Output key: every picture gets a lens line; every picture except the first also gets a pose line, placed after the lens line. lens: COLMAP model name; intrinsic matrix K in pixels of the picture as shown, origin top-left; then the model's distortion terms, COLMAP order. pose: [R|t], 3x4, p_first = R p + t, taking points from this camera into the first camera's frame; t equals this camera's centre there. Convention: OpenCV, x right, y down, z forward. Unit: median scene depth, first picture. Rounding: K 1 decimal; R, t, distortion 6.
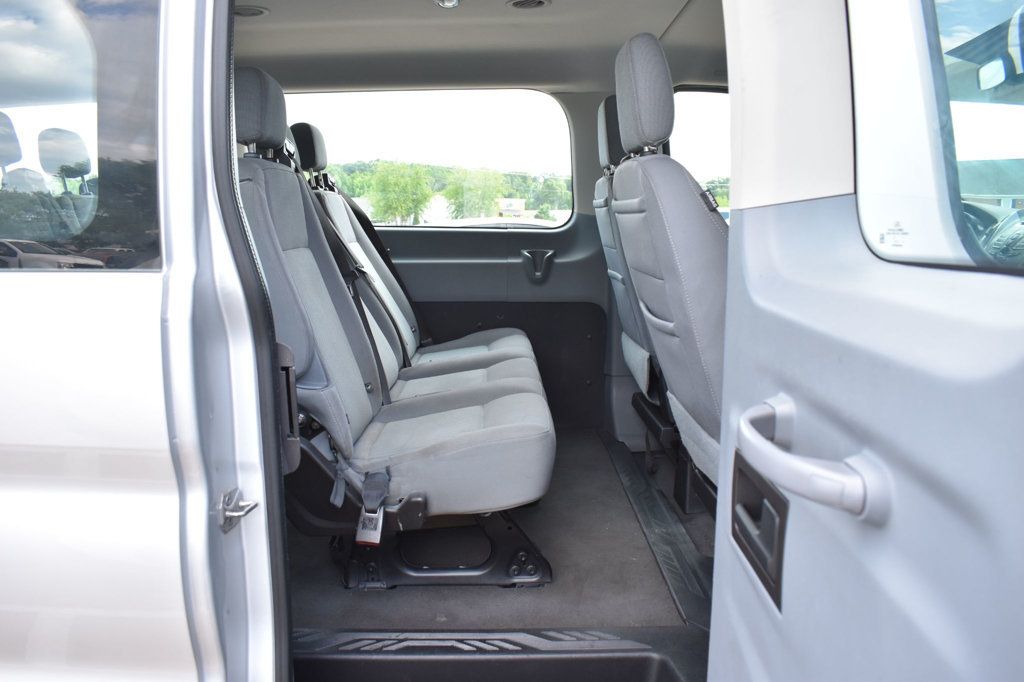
lens RADIAL K [[795.1, 0, 512.0], [0, 795.1, 341.0], [0, 0, 1]] dist [-0.098176, 0.014440]
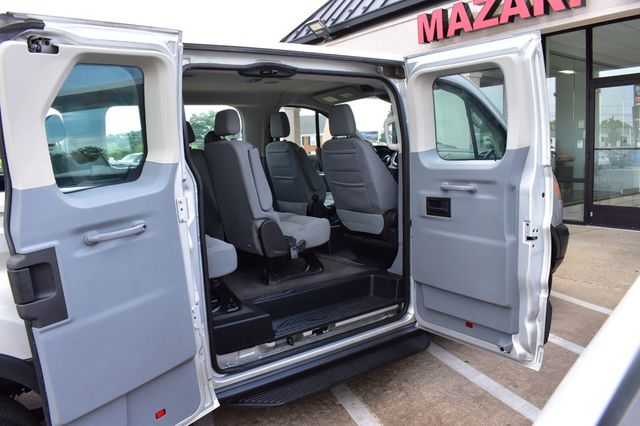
lens RADIAL K [[497.0, 0, 320.0], [0, 497.0, 213.0], [0, 0, 1]] dist [-0.098176, 0.014440]
pose [[0.813422, -0.105758, 0.571979, -1.088114], [0.128249, 0.991742, 0.000986, 0.072939], [-0.567360, 0.072554, 0.820268, -0.642218]]
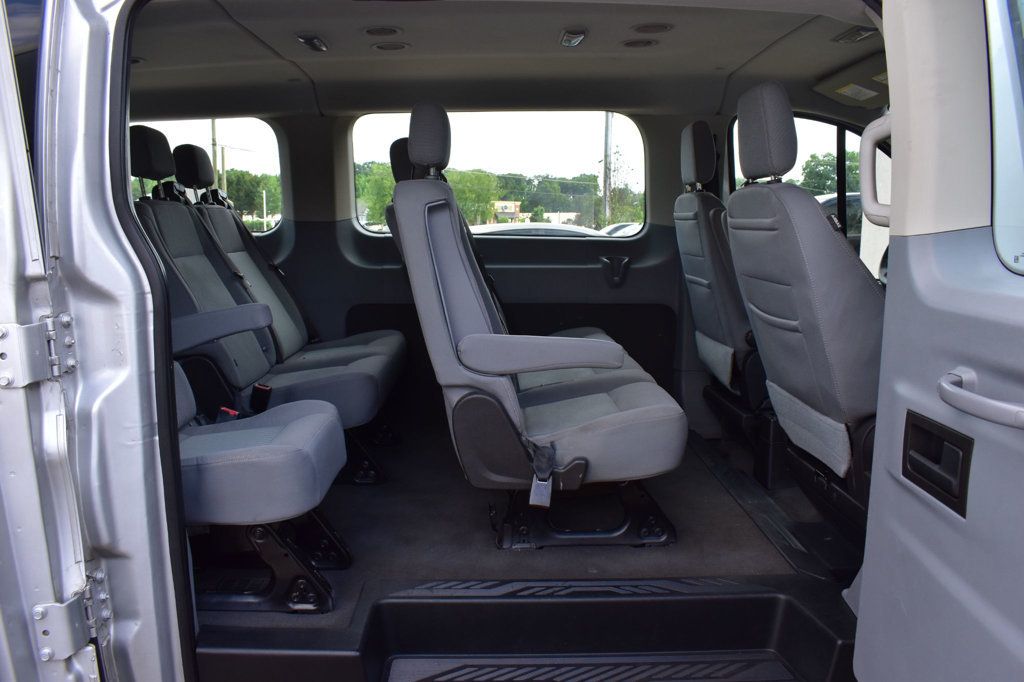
lens RADIAL K [[795.1, 0, 512.0], [0, 795.1, 341.0], [0, 0, 1]] dist [-0.098176, 0.014440]
pose [[0.999952, 0.002053, 0.009588, -0.208059], [-0.002027, 0.999994, -0.002720, 0.010175], [-0.009594, 0.002701, 0.999950, -0.172772]]
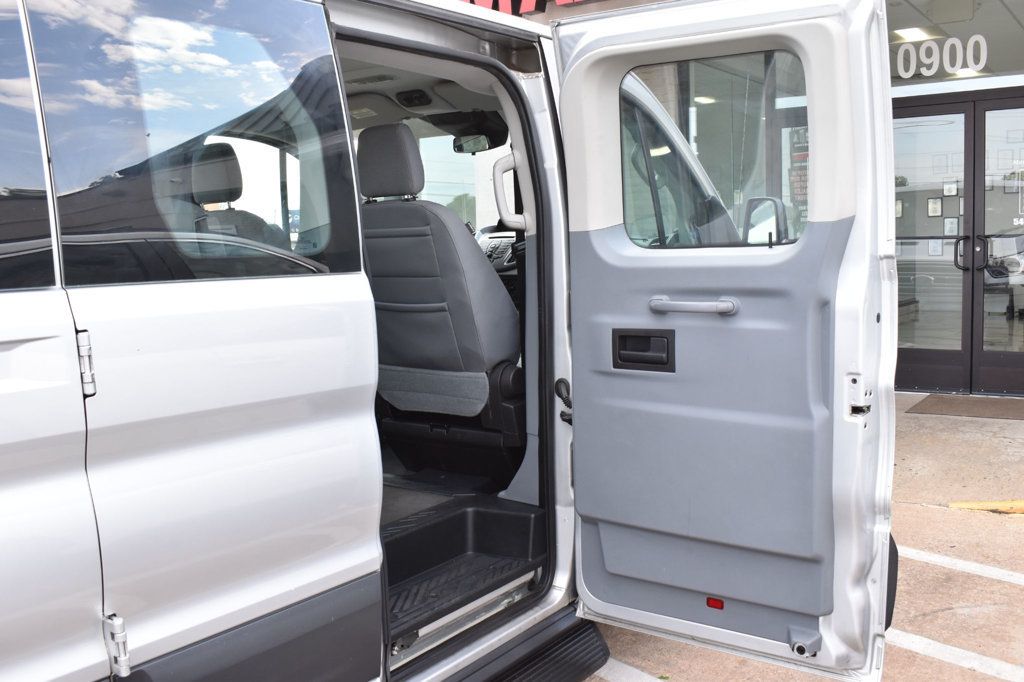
lens RADIAL K [[986.1, 0, 512.0], [0, 986.1, 341.0], [0, 0, 1]] dist [-0.075674, -0.001082]
pose [[0.592352, -0.103334, 0.799025, -1.134430], [0.153468, 0.988054, 0.014007, 0.040681], [-0.790927, 0.114327, 0.601135, -0.270760]]
